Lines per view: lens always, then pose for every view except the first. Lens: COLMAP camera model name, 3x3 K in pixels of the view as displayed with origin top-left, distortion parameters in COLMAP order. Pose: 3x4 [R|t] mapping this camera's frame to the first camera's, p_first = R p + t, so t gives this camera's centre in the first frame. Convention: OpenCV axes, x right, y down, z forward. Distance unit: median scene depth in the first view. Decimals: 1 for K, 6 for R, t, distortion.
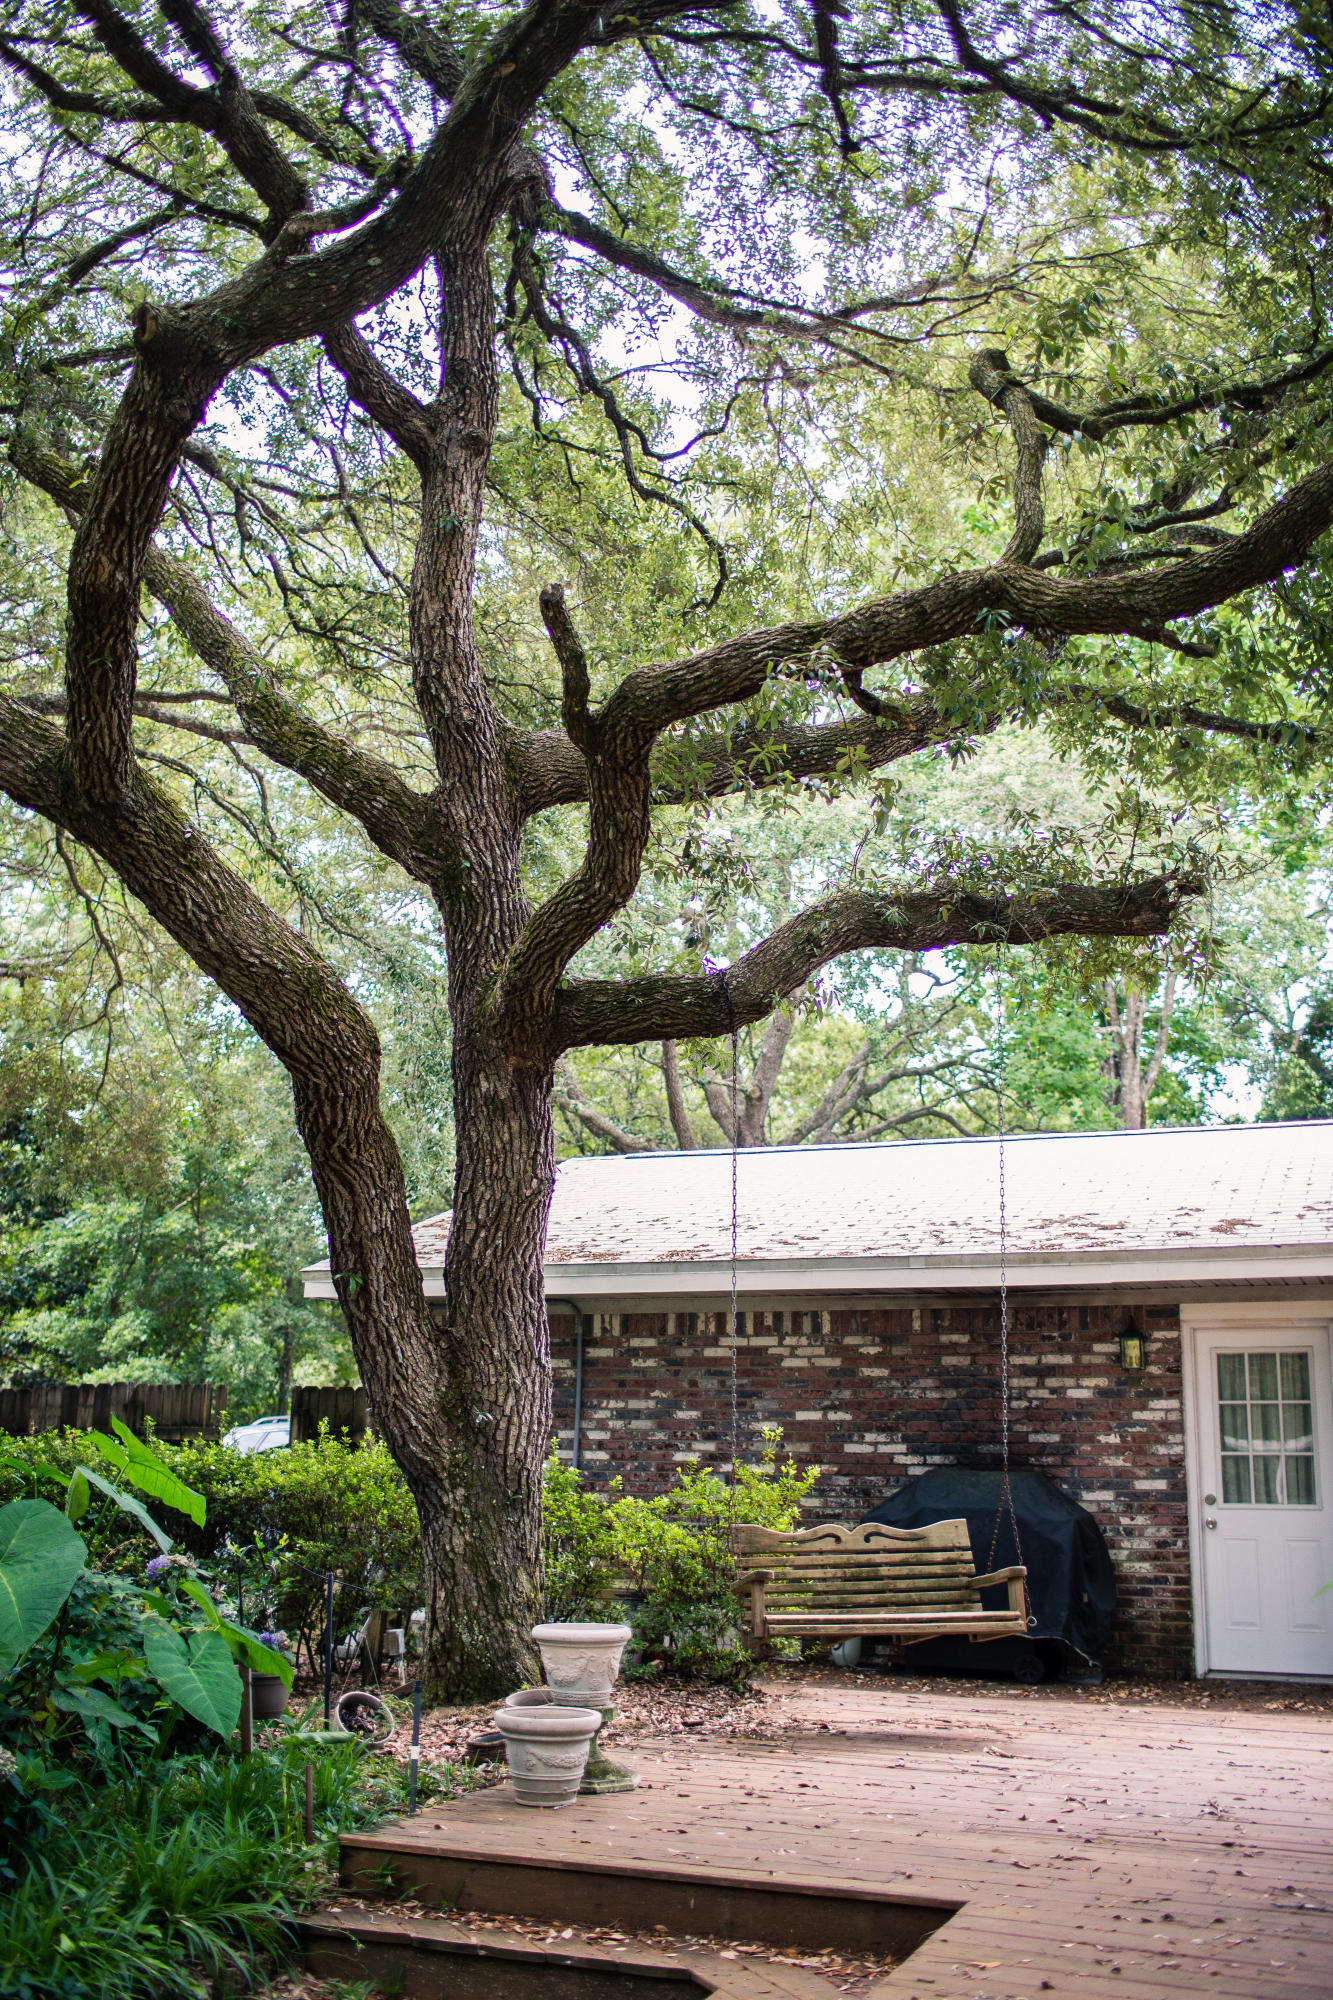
lens RADIAL K [[1911.9, 0, 669.5], [0, 1911.9, 1009.6], [0, 0, 1]] dist [-0.082809, 0.000000]
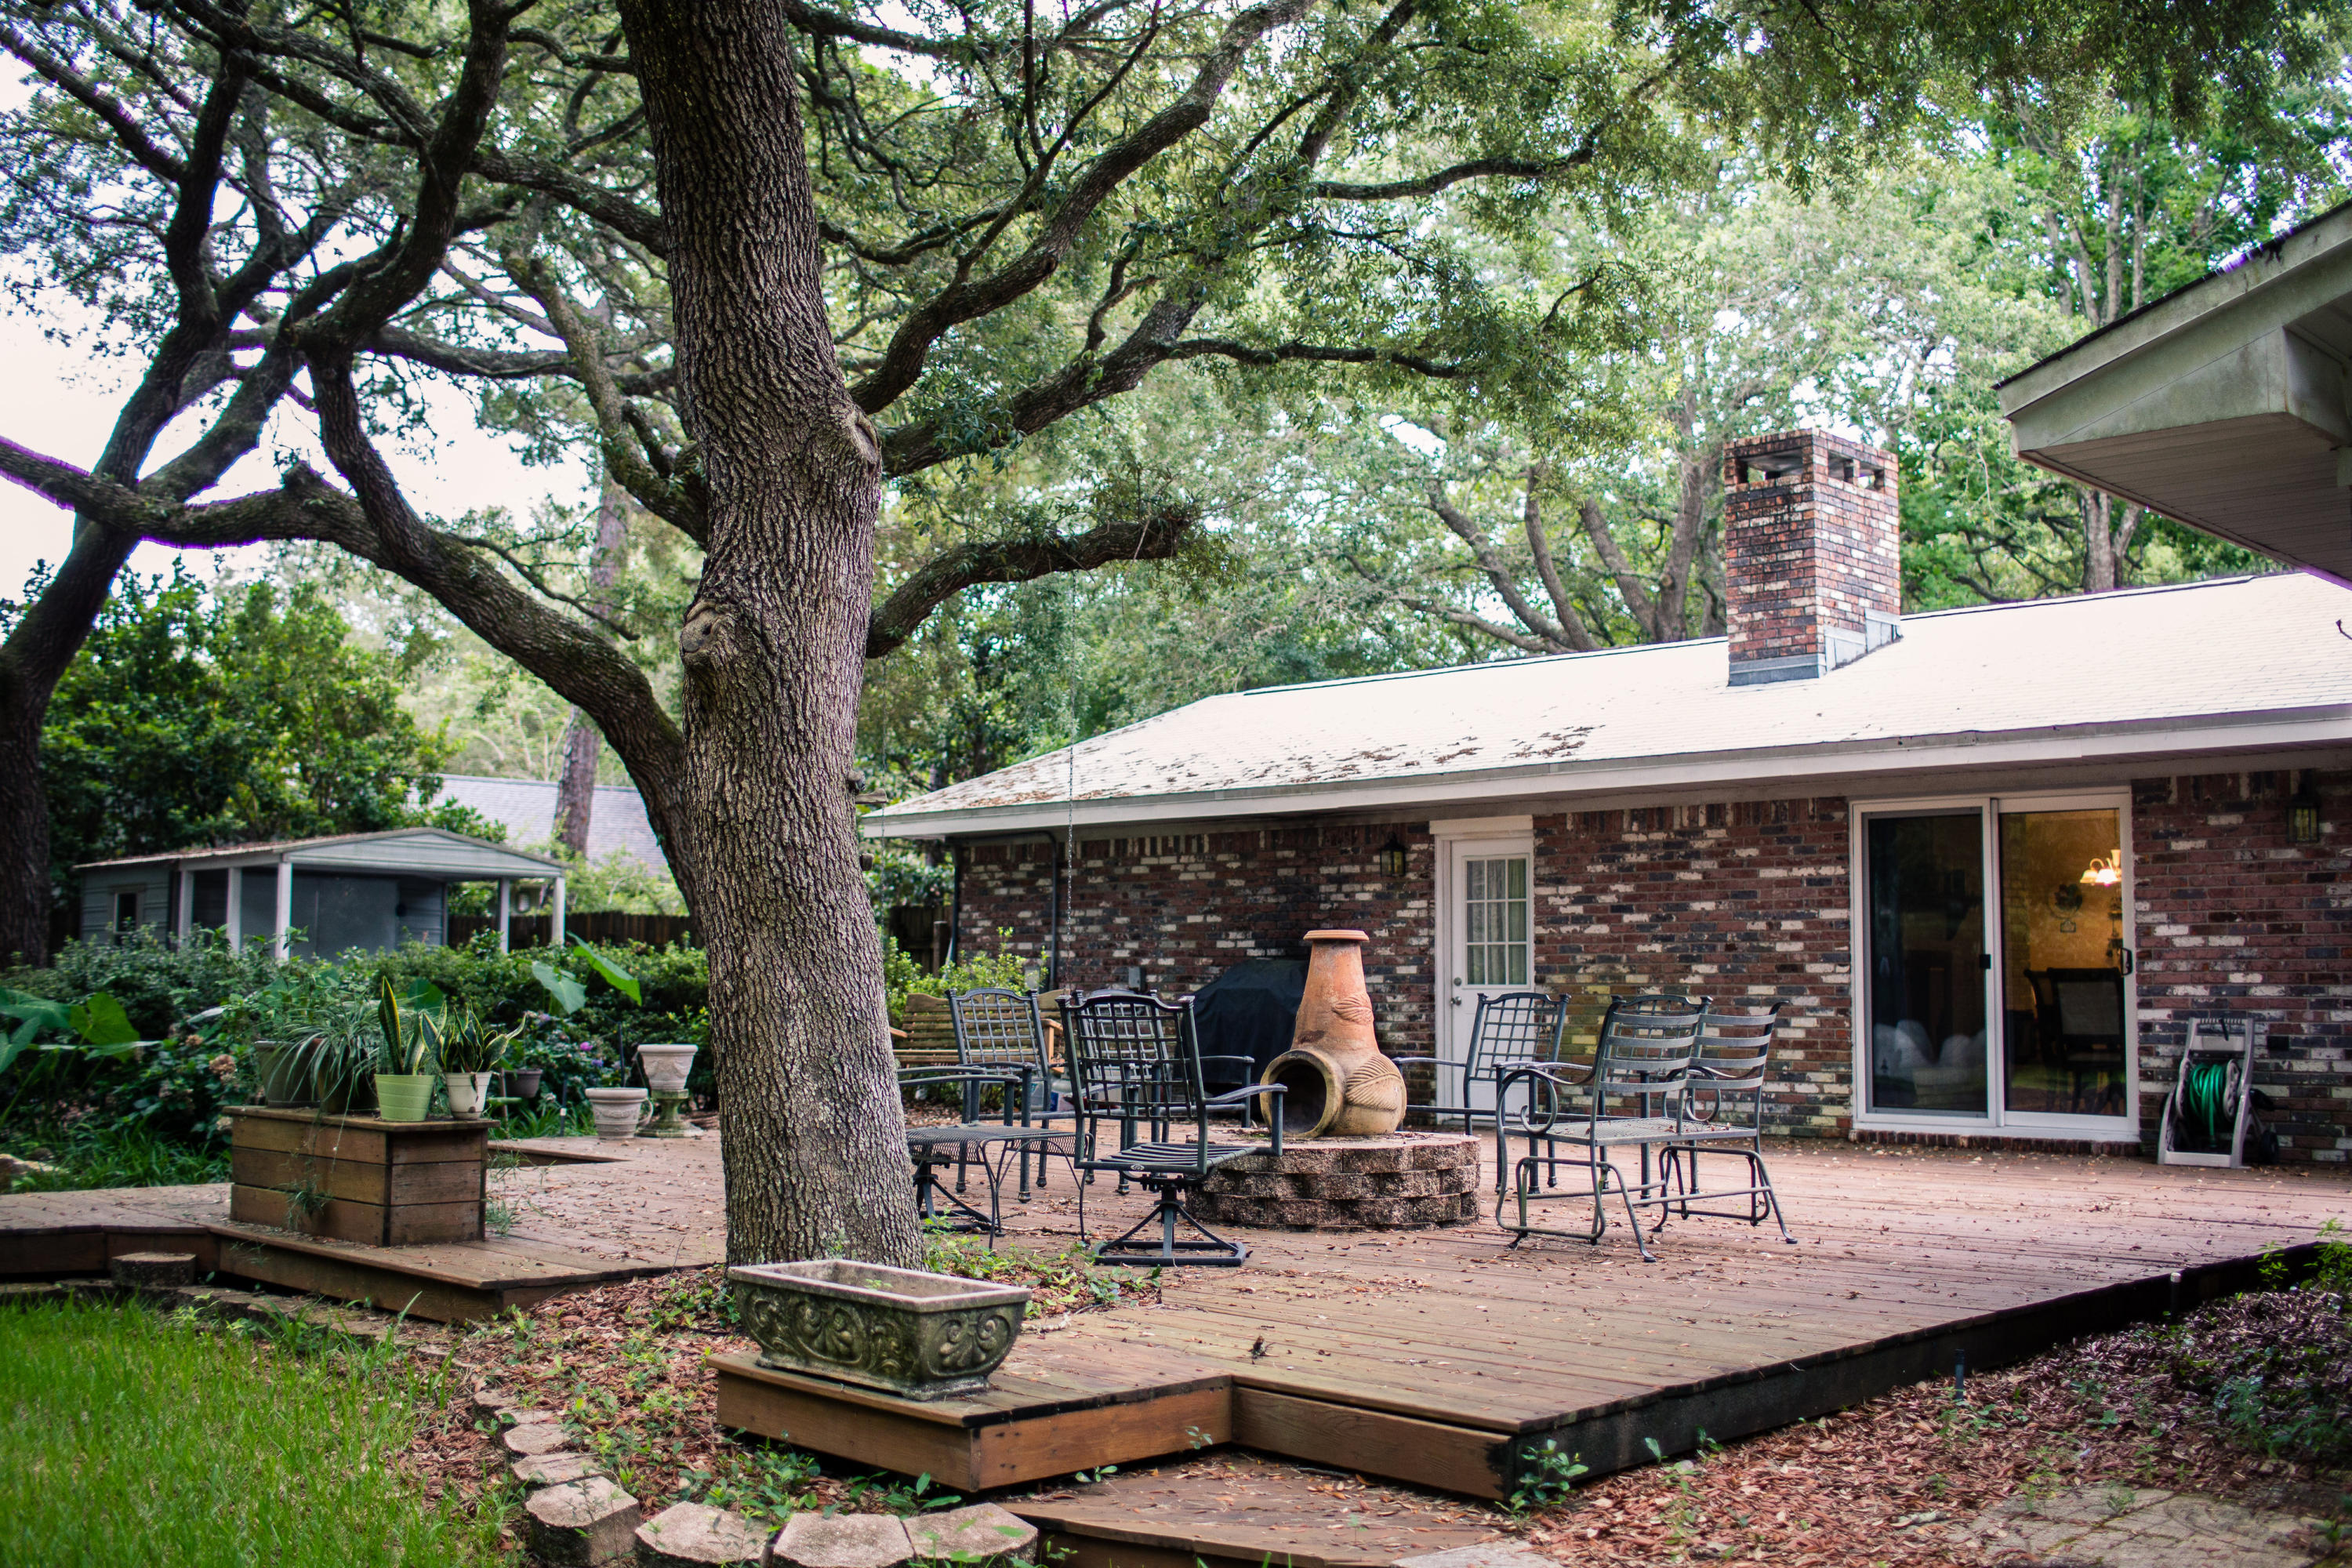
lens RADIAL K [[2248.4, 0, 1170.9], [0, 2248.4, 777.7], [0, 0, 1]] dist [-0.082809, 0.000000]
pose [[0.933714, -0.050731, -0.354407, 0.610110], [0.103585, 0.985851, 0.131785, -0.074760], [0.342707, -0.159760, 0.925758, -0.359572]]
